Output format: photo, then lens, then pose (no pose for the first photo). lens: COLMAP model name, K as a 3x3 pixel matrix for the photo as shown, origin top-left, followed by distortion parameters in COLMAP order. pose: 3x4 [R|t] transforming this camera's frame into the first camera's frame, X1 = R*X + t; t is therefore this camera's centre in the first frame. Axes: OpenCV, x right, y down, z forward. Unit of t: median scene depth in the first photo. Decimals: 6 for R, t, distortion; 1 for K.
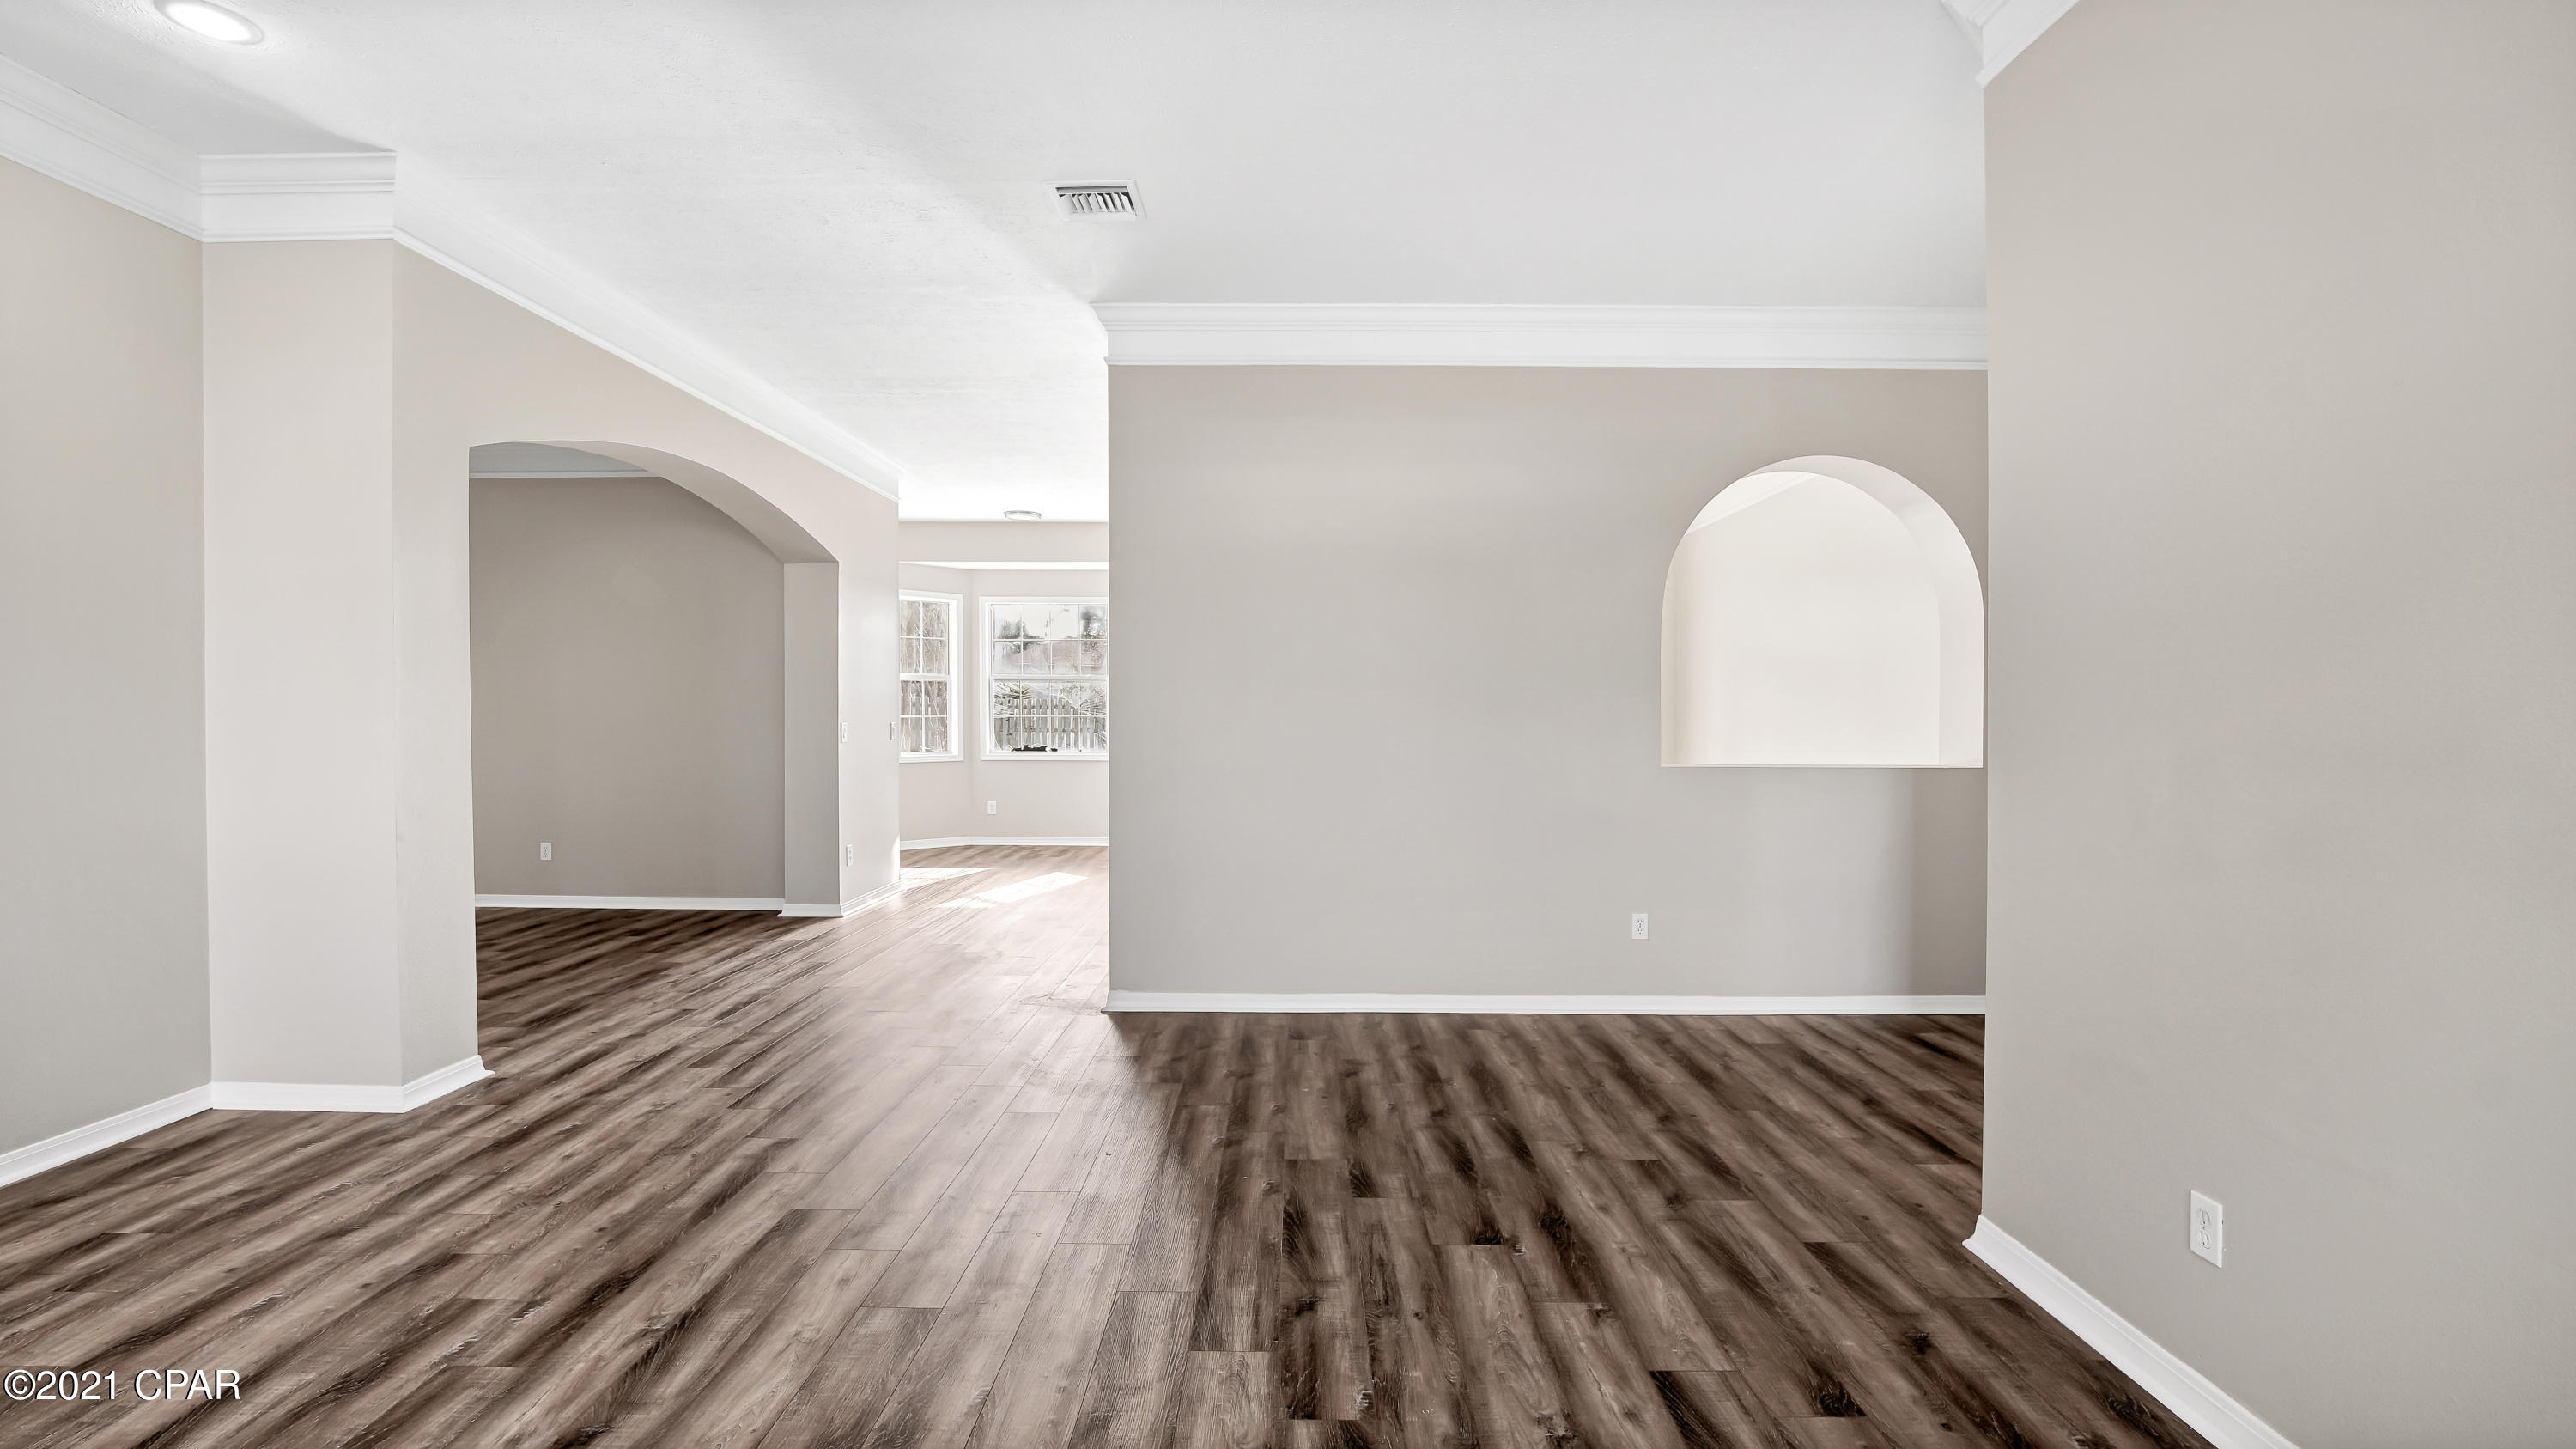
lens RADIAL K [[1183.6, 0, 1282.0], [0, 1183.6, 710.1], [0, 0, 1]] dist [-0.000844, -0.000034]
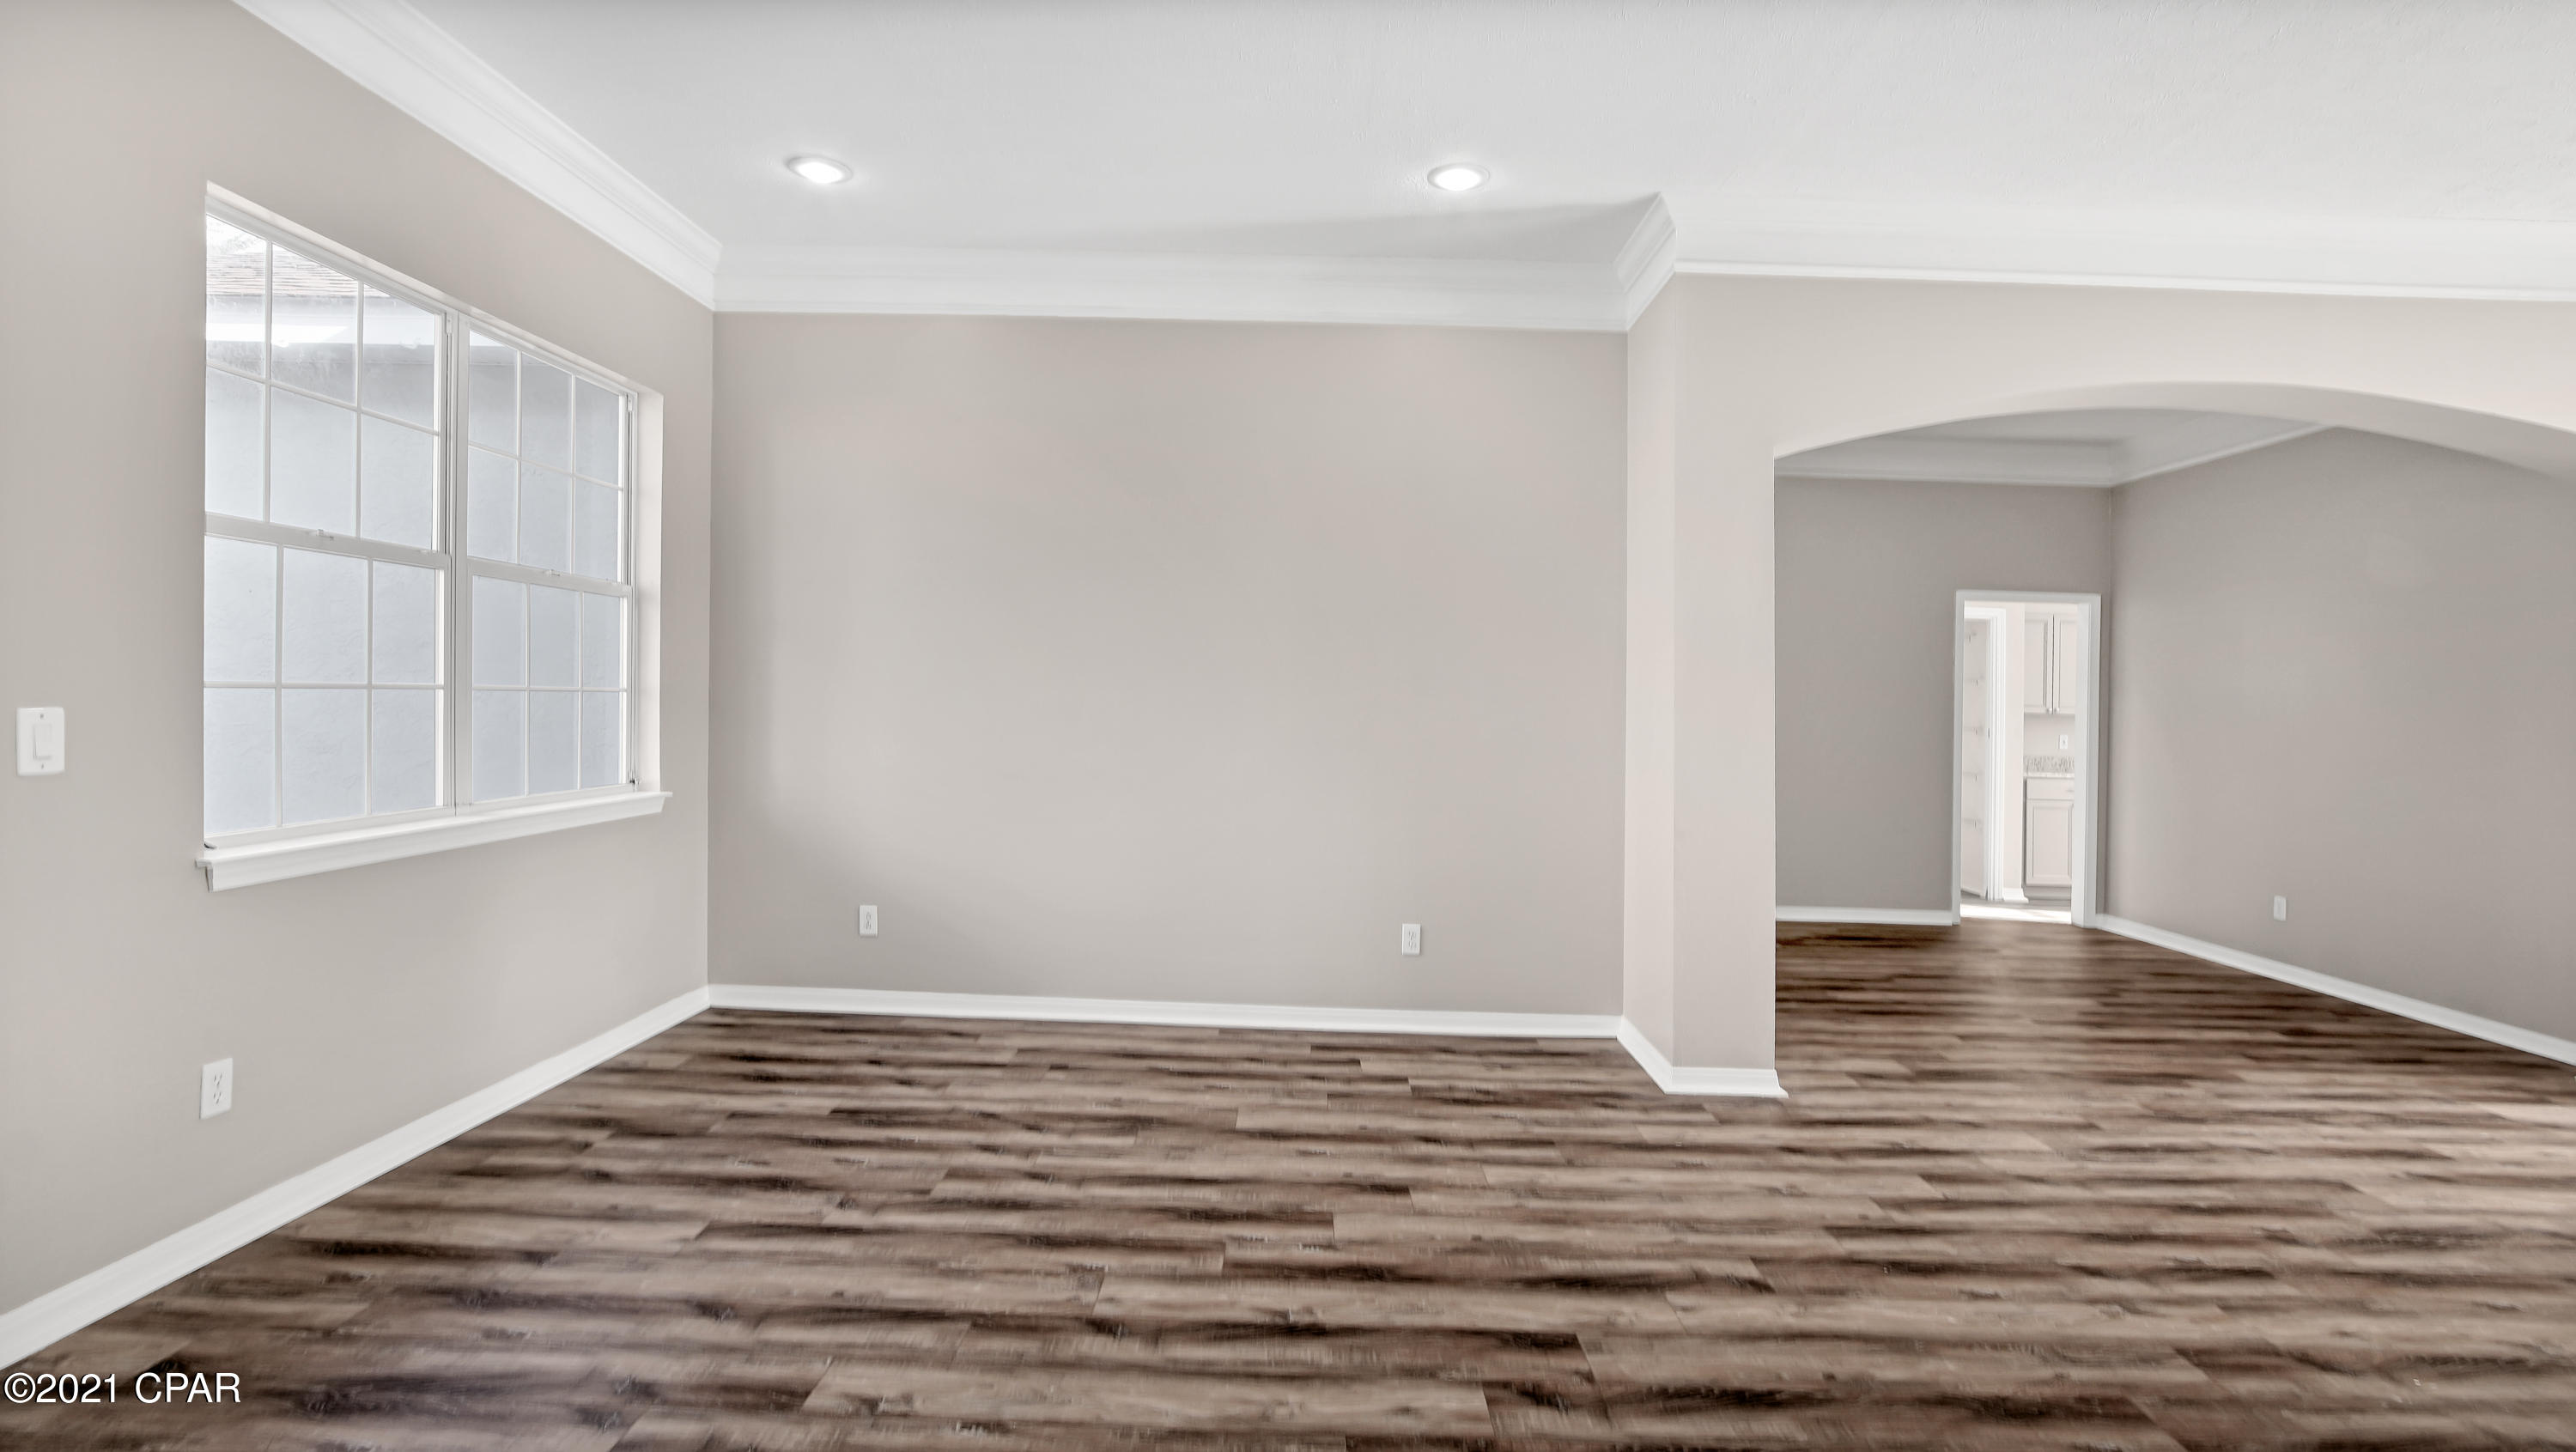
lens RADIAL K [[1161.2, 0, 1288.0], [0, 1161.2, 726.0], [0, 0, 1]] dist [0.000776, 0.000076]
pose [[-0.008290, 0.017843, -0.999806, 0.331117], [-0.018071, 0.999675, 0.017991, -0.004323], [0.999802, 0.018217, -0.007965, 0.709435]]
